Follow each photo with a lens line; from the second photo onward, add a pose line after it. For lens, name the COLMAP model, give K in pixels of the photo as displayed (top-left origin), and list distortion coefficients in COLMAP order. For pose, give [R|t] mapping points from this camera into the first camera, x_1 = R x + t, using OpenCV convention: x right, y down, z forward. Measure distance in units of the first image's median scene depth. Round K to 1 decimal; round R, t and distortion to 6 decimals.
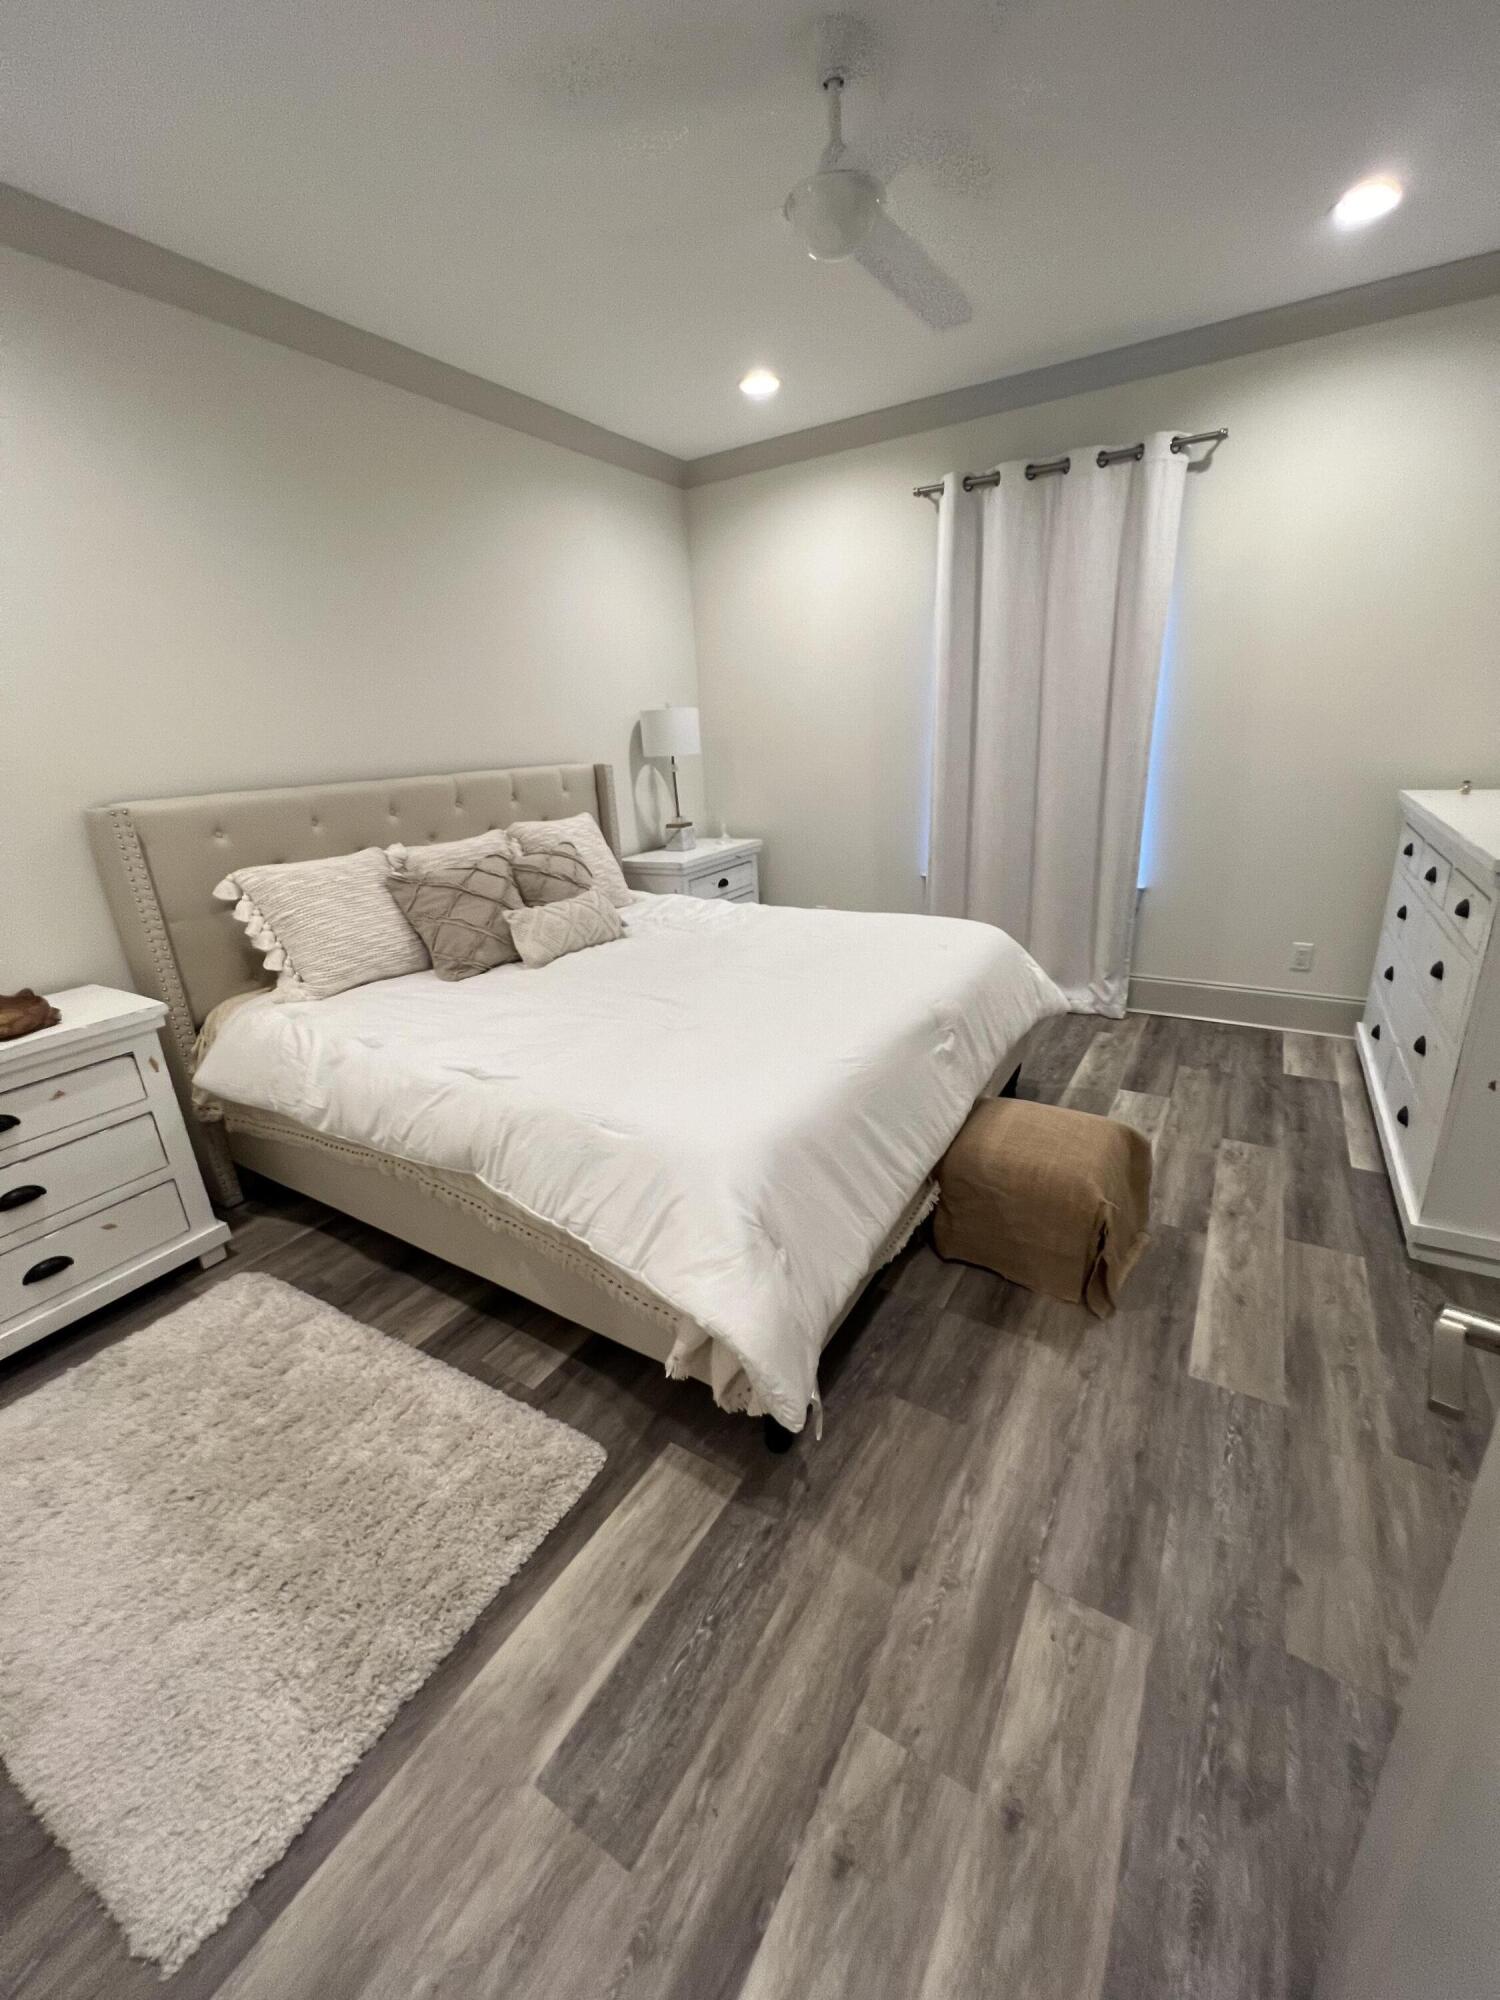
lens RADIAL K [[796.5, 0, 751.1], [0, 796.5, 1010.1], [0, 0, 1]] dist [-0.002984, 0.000955]
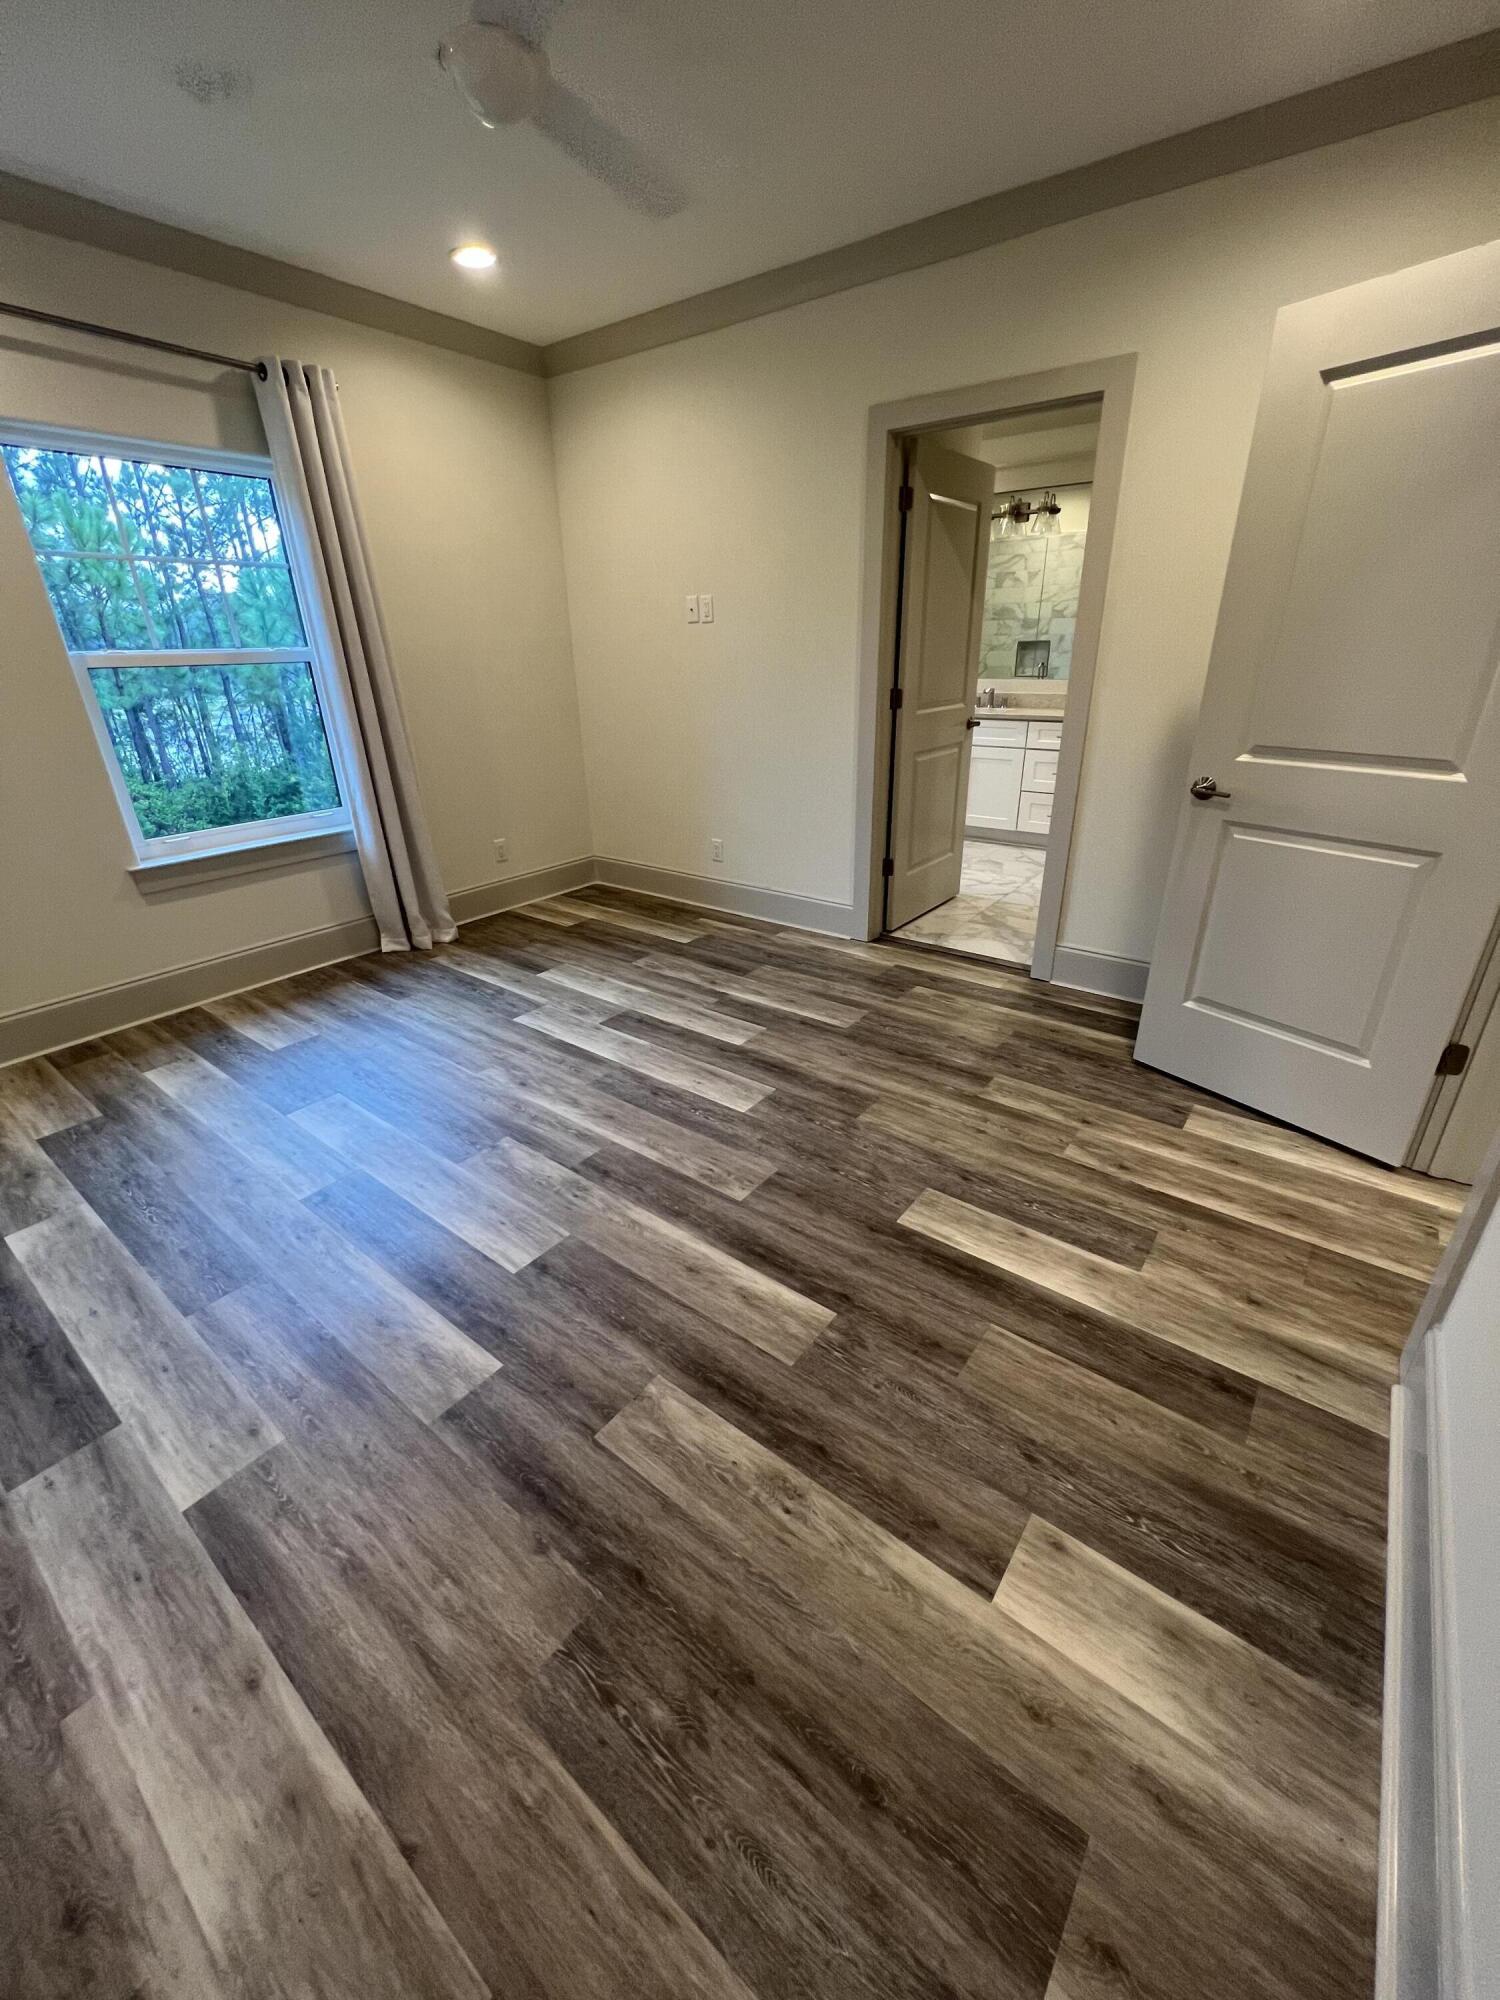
lens RADIAL K [[796.5, 0, 756.7], [0, 796.5, 1010.2], [0, 0, 1]] dist [-0.002984, 0.000955]
pose [[0.092208, -0.375579, 0.922192, -1.410883], [0.345189, 0.880763, 0.324192, -0.285504], [-0.933993, 0.288438, 0.210859, 1.033803]]
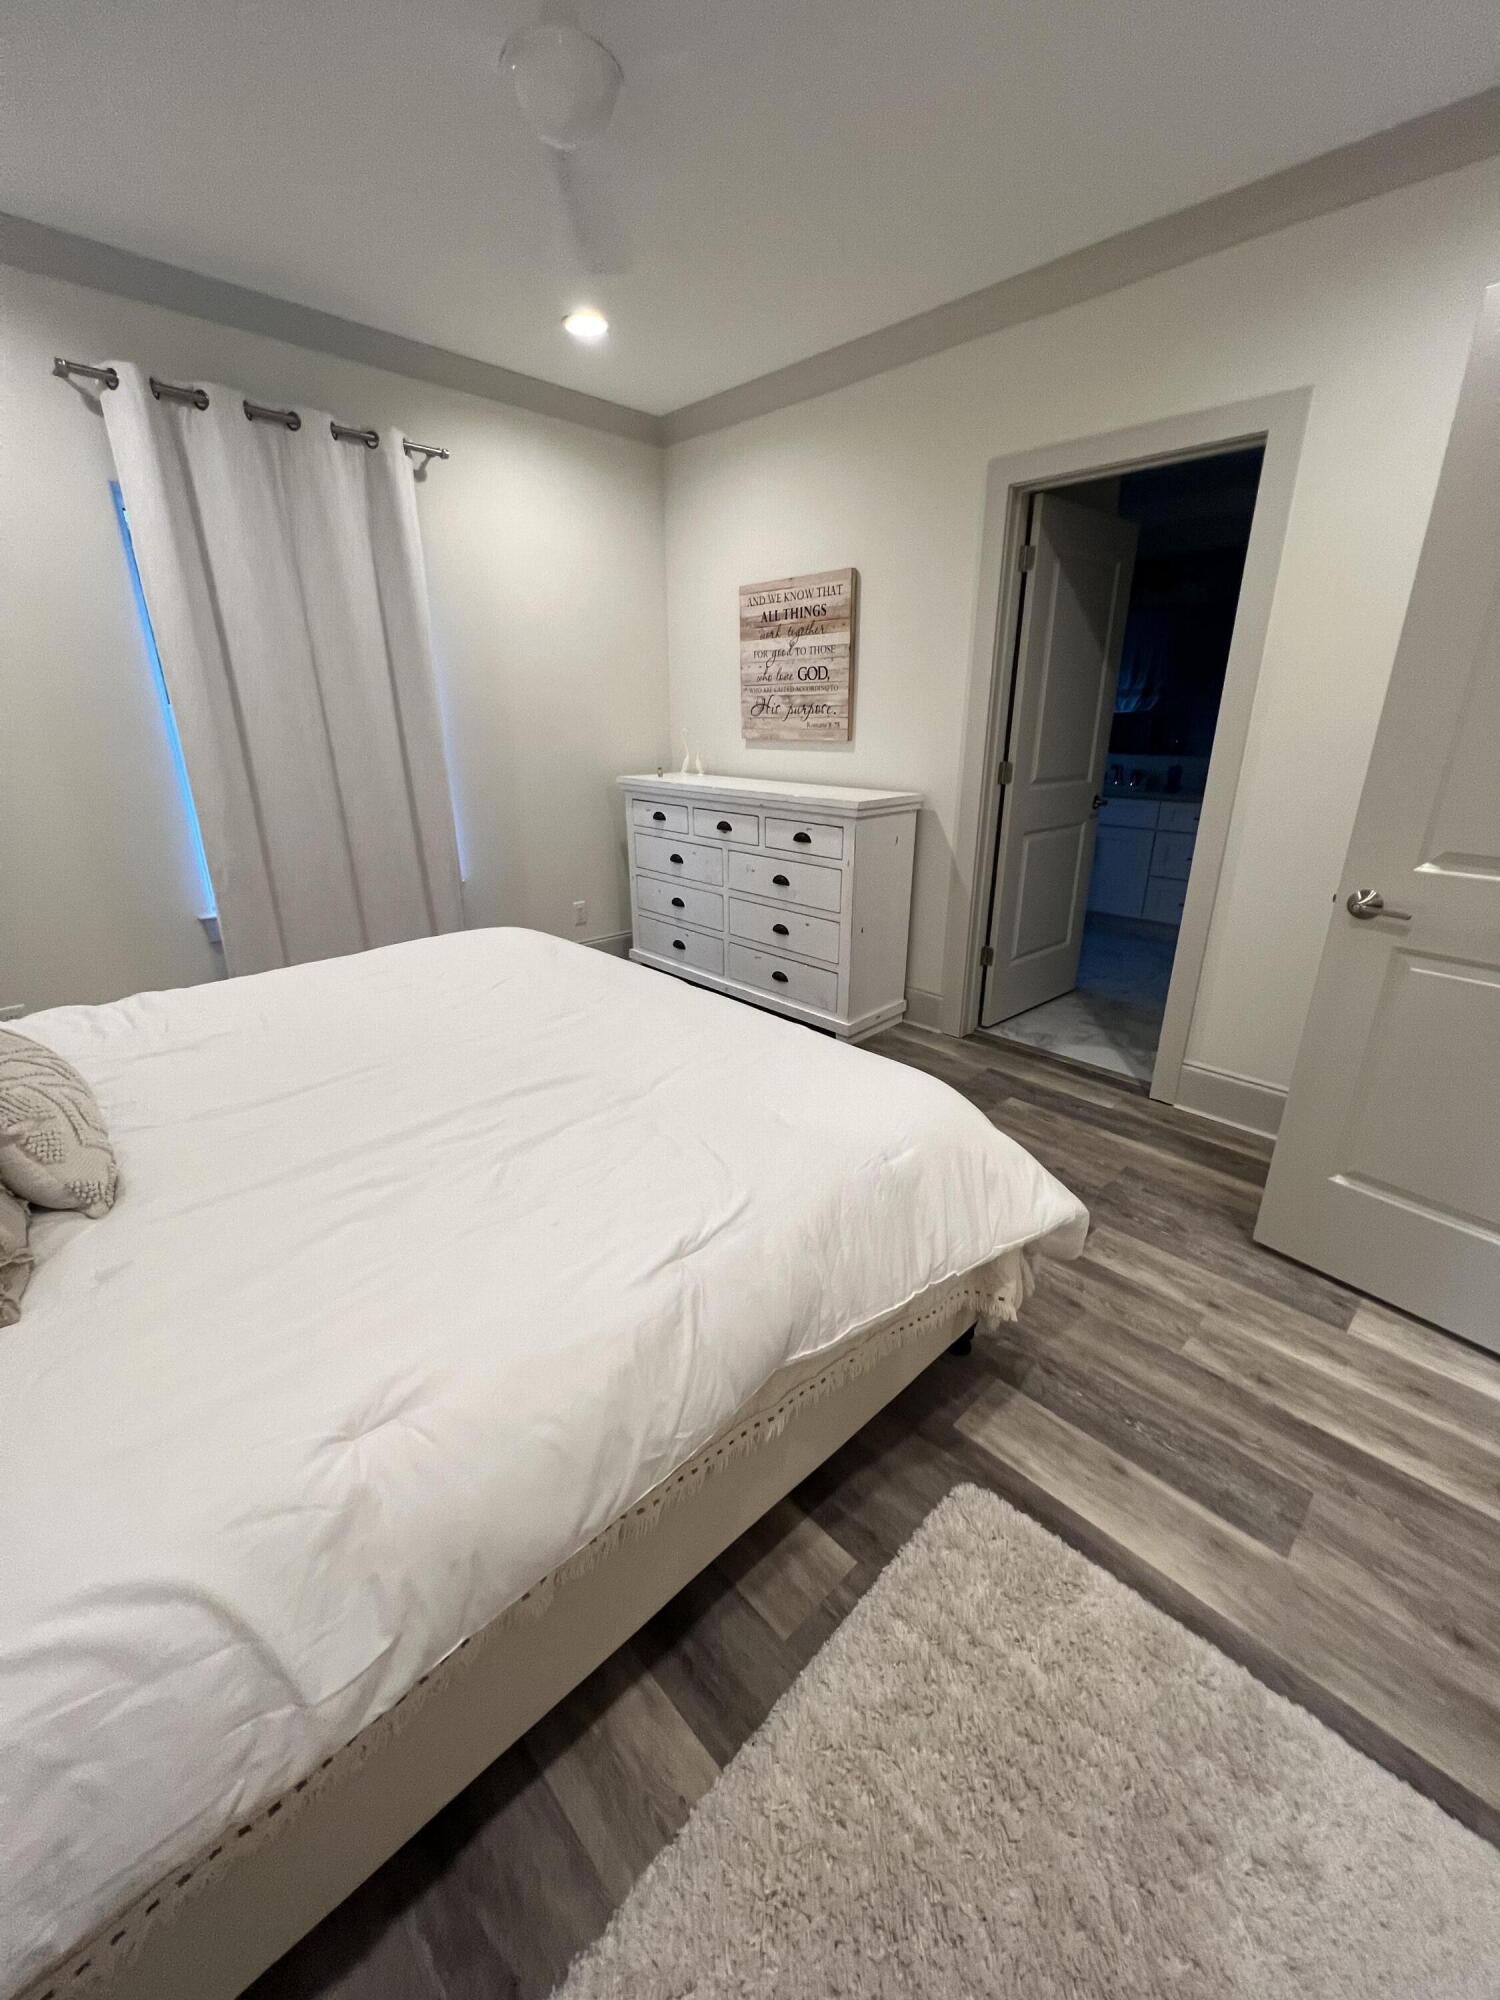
lens RADIAL K [[796.5, 0, 759.8], [0, 796.5, 1007.0], [0, 0, 1]] dist [-0.002984, 0.000955]
pose [[0.235772, -0.289818, 0.927587, -1.122024], [0.311364, 0.926706, 0.210401, -0.264216], [-0.920578, 0.239211, 0.308730, 0.968548]]
